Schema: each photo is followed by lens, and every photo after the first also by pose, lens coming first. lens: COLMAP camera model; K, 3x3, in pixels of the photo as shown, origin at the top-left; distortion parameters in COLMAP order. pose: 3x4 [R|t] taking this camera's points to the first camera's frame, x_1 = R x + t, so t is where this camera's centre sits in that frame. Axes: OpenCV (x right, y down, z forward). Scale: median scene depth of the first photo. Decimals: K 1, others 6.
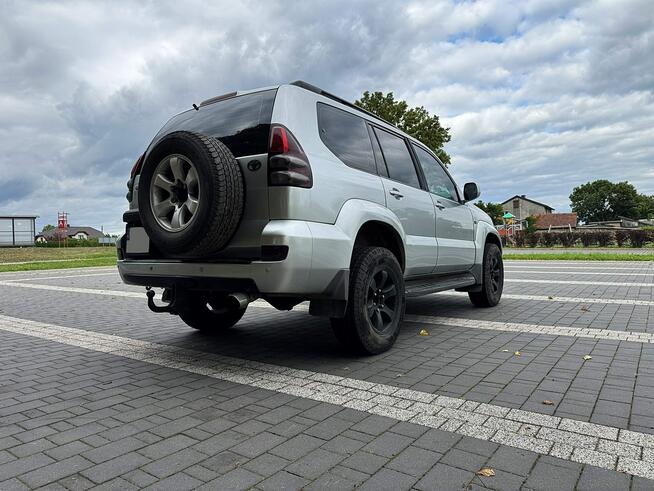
lens RADIAL K [[462.2, 0, 315.1], [0, 462.2, 237.6], [0, 0, 1]] dist [0.029222, -0.036157]
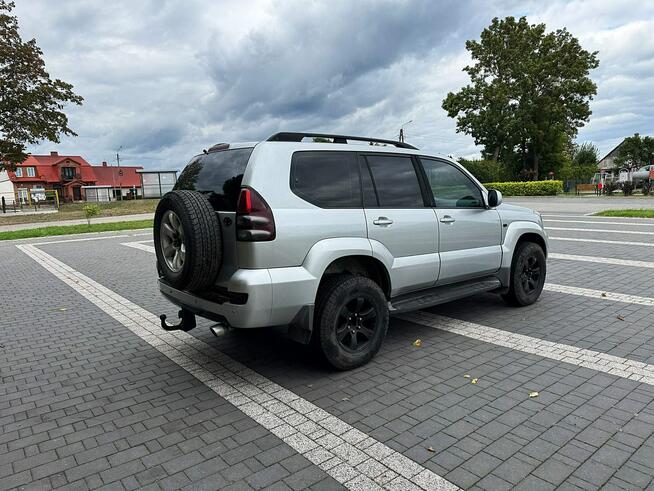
lens RADIAL K [[460.2, 0, 323.5], [0, 460.2, 245.4], [0, 0, 1]] dist [0.053052, -0.070783]
pose [[0.967319, 0.018759, -0.252867, 0.399153], [0.018829, 0.989192, 0.145413, -0.254640], [0.252862, -0.145422, 0.956511, -0.092309]]
